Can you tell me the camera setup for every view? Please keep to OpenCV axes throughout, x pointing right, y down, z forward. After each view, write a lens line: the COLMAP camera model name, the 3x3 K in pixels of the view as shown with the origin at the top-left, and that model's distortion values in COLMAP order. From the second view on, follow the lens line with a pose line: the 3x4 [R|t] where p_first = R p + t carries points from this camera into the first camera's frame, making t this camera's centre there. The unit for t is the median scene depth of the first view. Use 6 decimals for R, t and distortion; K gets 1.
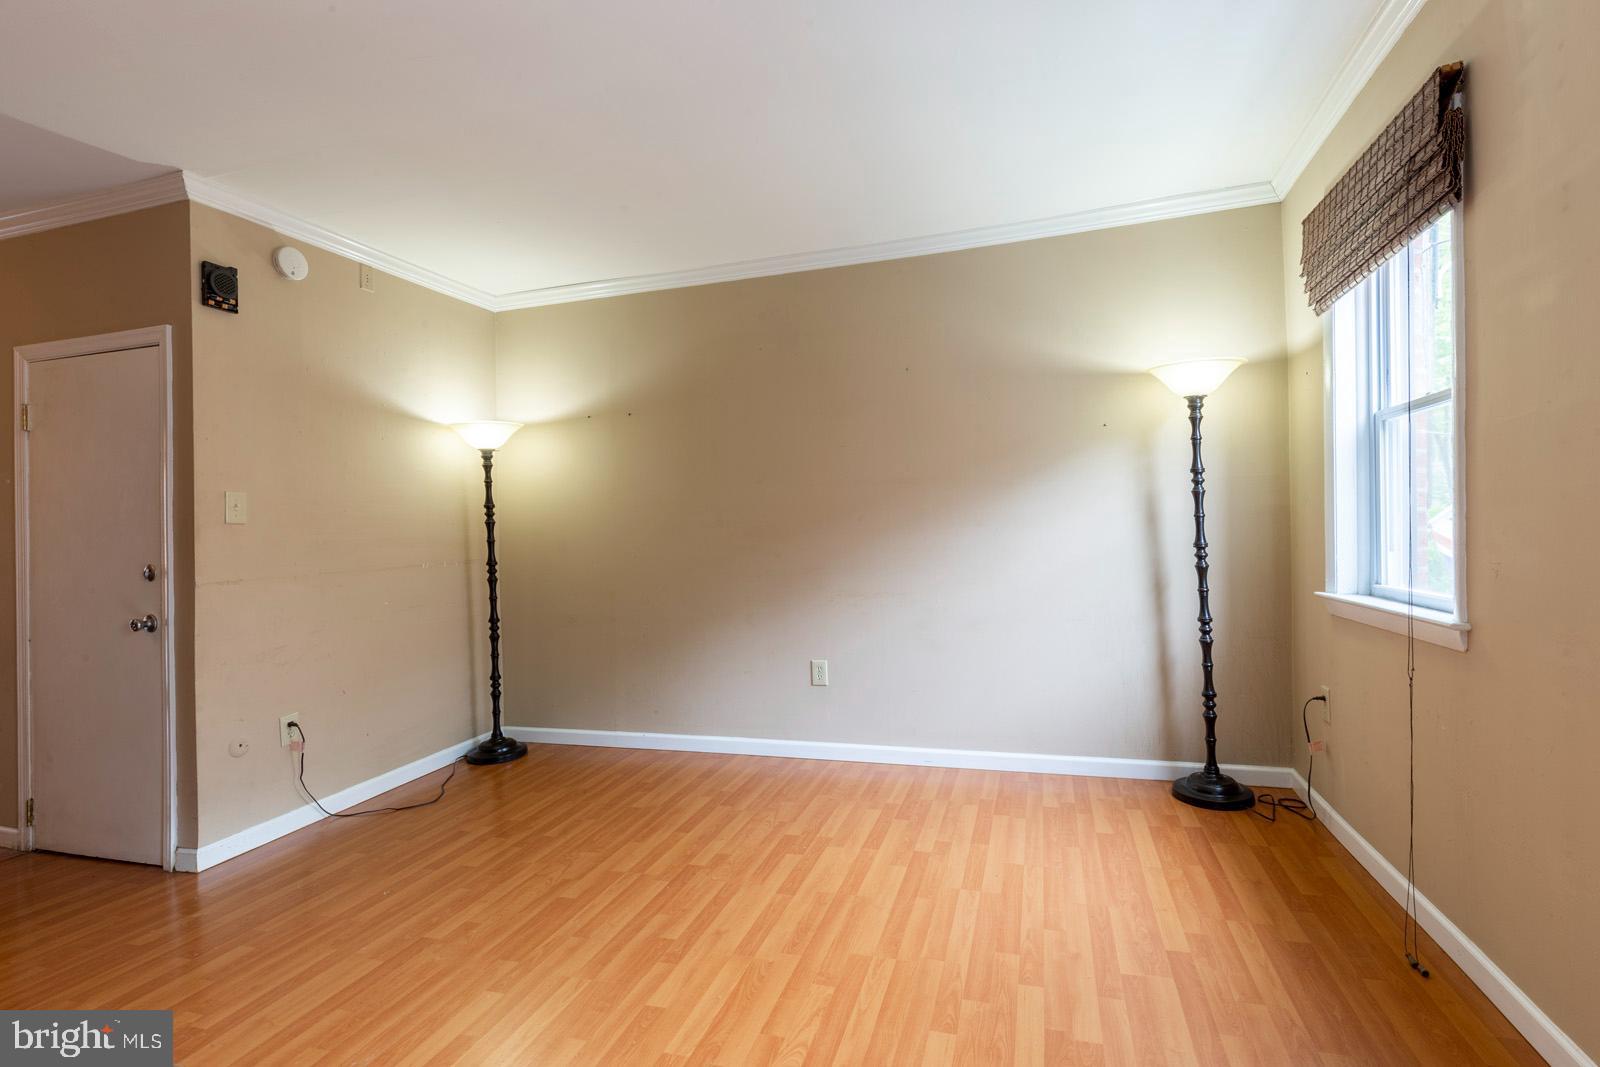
lens RADIAL K [[757.1, 0, 809.7], [0, 757.1, 530.1], [0, 0, 1]] dist [0.001426, 0.000096]
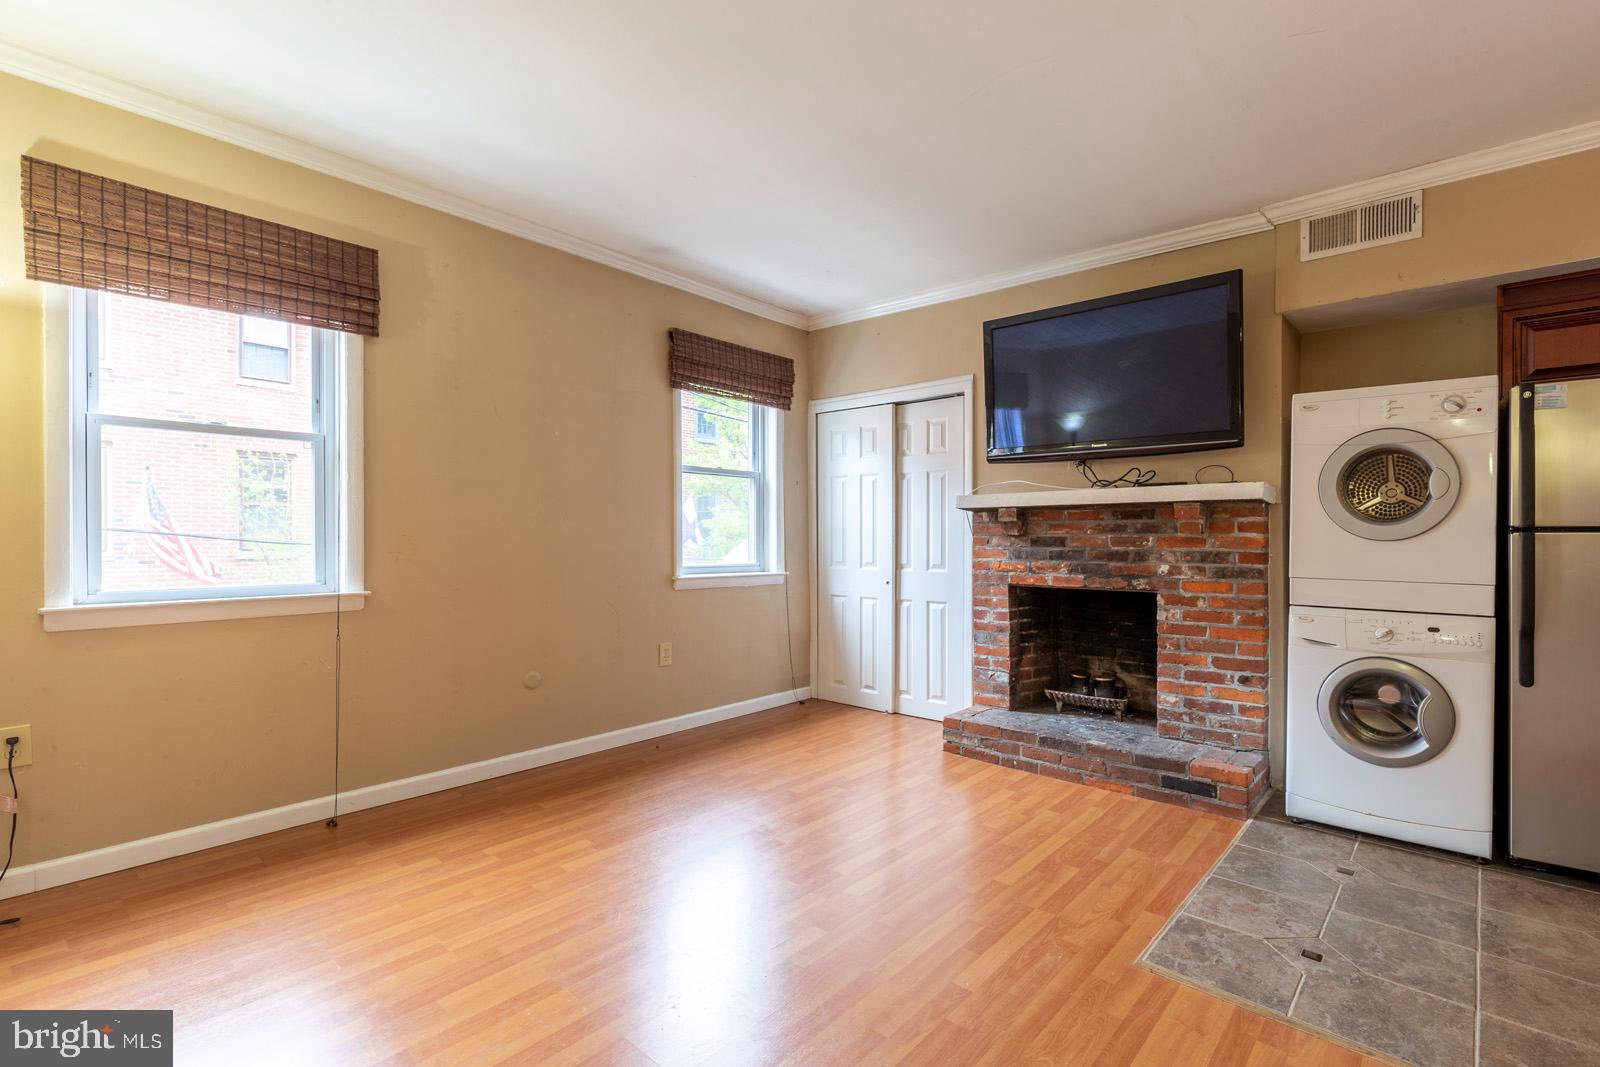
lens RADIAL K [[736.9, 0, 808.2], [0, 736.9, 536.5], [0, 0, 1]] dist [0.001983, -0.000069]
pose [[-0.909810, 0.017076, 0.414674, -0.394984], [0.016280, 0.999853, -0.005454, 0.014093], [-0.414706, 0.001789, -0.909954, 1.205793]]
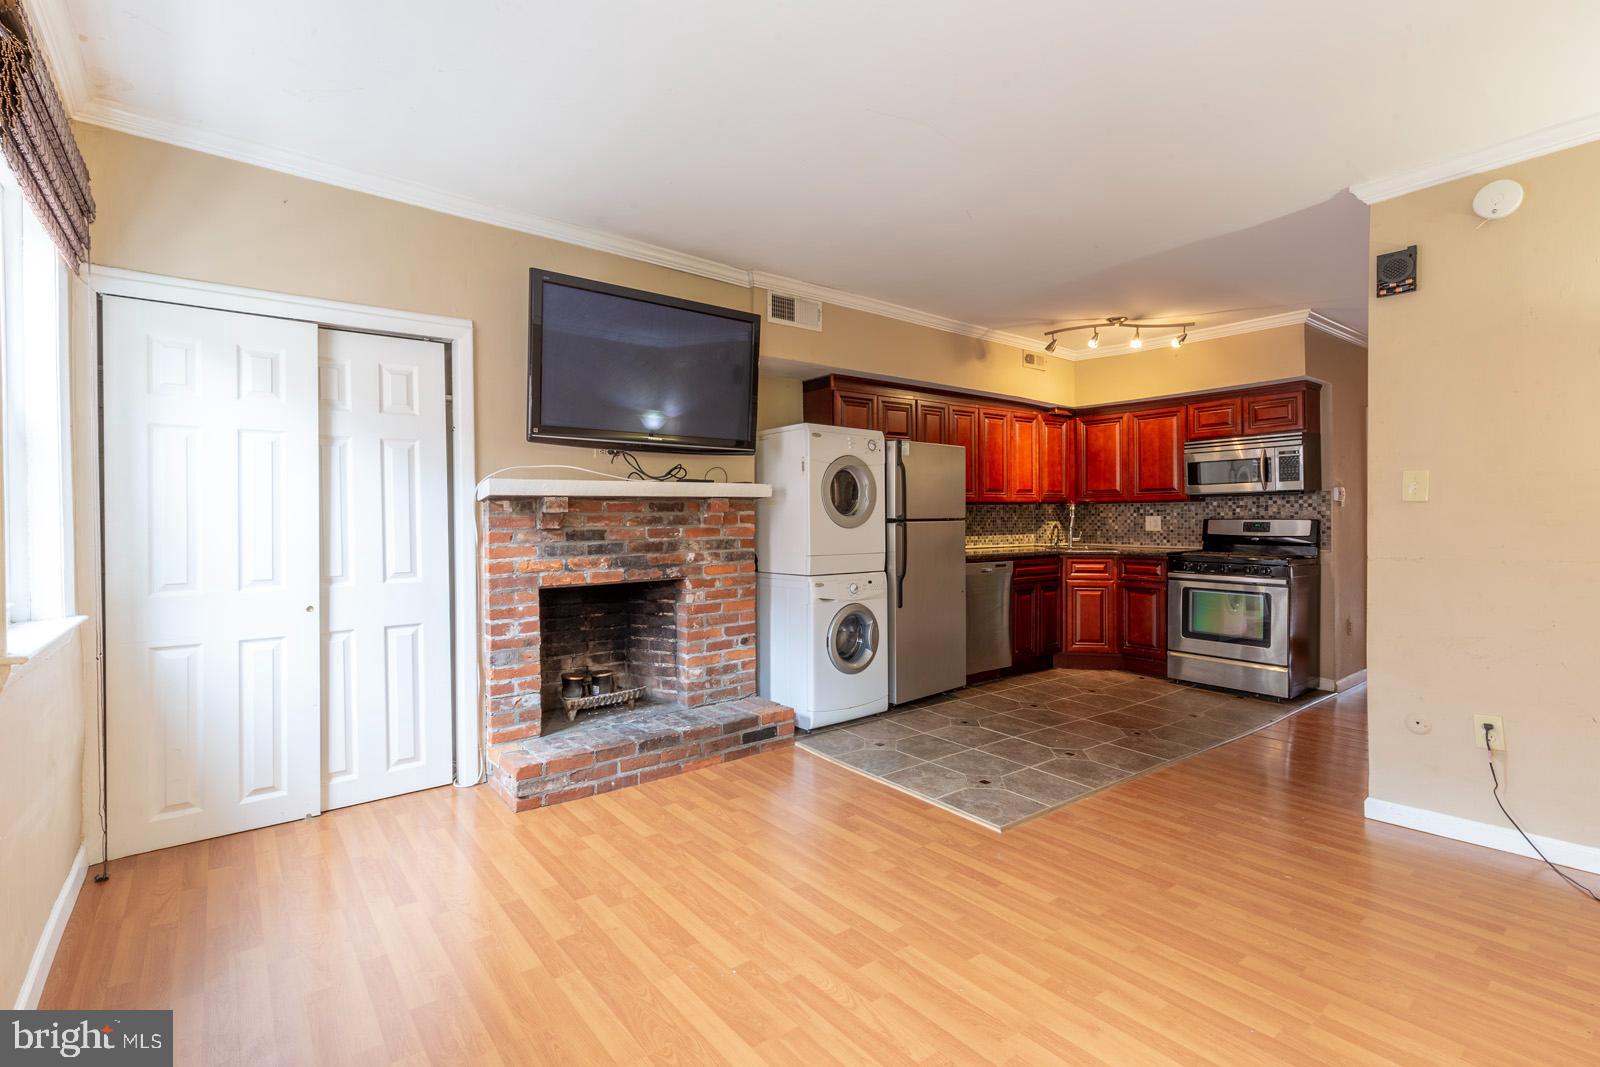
lens RADIAL K [[726.5, 0, 794.0], [0, 726.5, 519.2], [0, 0, 1]] dist [0.001794, -0.000297]
pose [[-0.571948, 0.025943, -0.819879, 0.467232], [0.017897, 0.999656, 0.019147, -0.017034], [0.820094, -0.003723, -0.572216, 0.815459]]
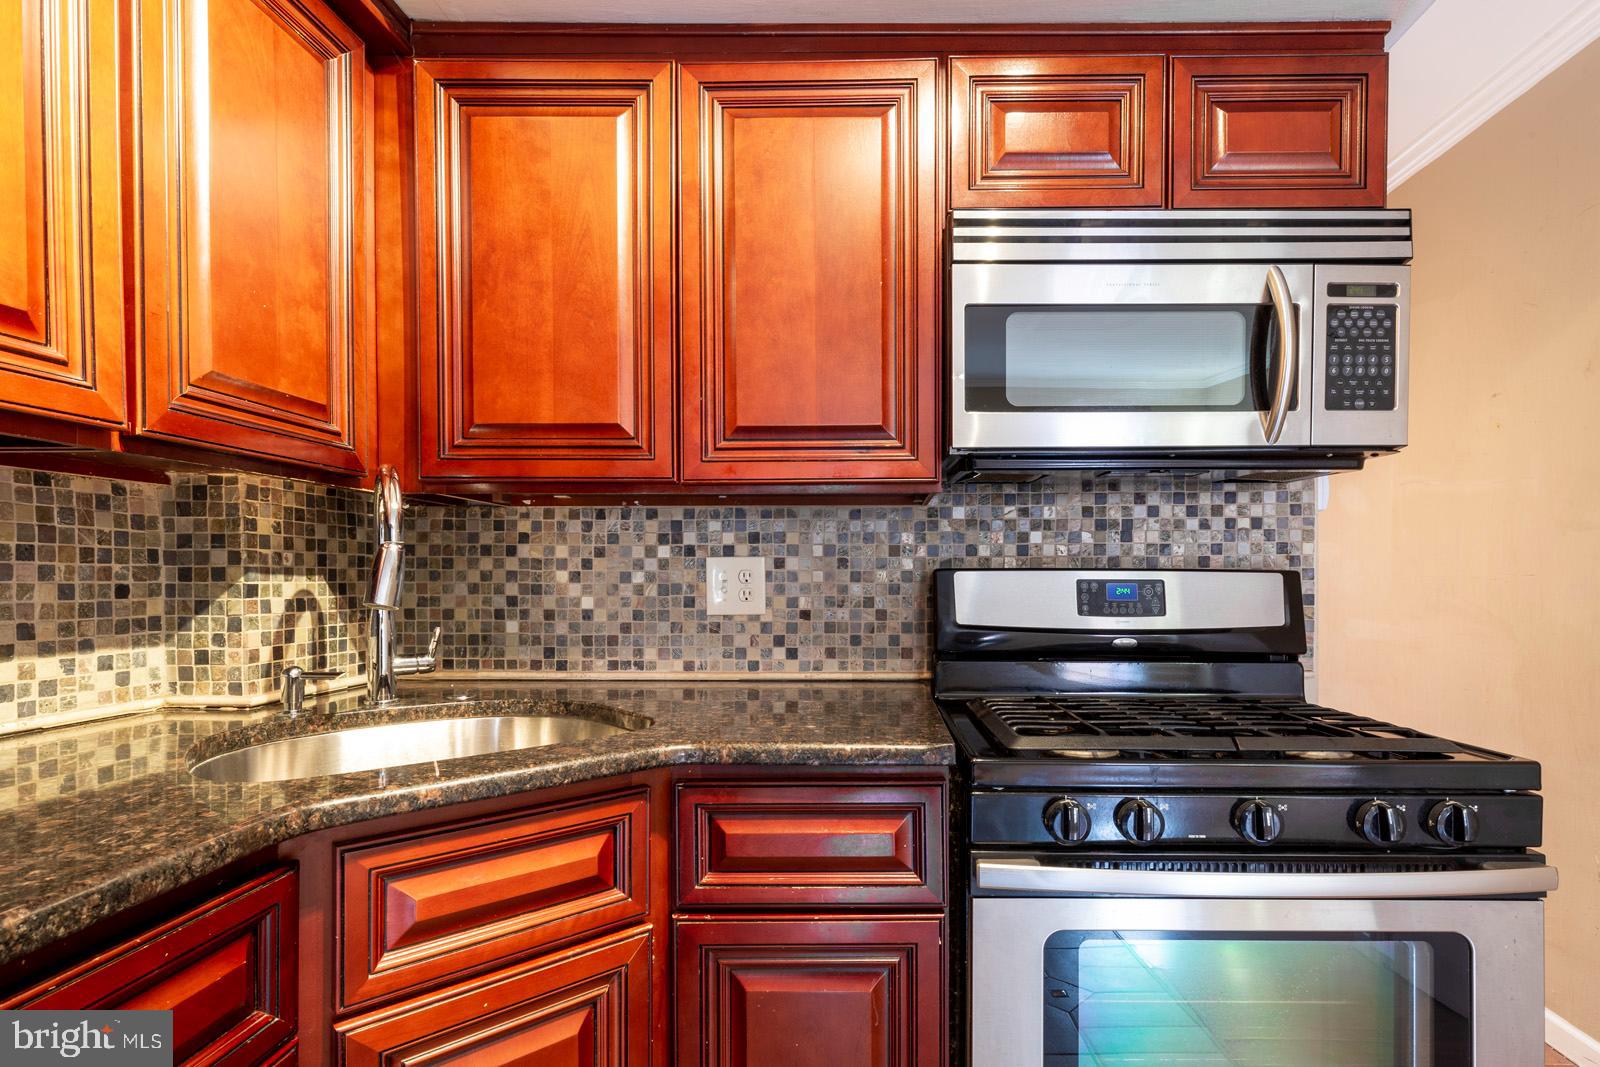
lens RADIAL K [[786.3, 0, 874.5], [0, 786.3, 590.7], [0, 0, 1]] dist [0.001371, -0.000015]
pose [[0.292625, 0.033616, -0.955636, -1.095036], [-0.005665, 0.999425, 0.033421, 0.032223], [0.956210, -0.004366, 0.292648, 0.432767]]
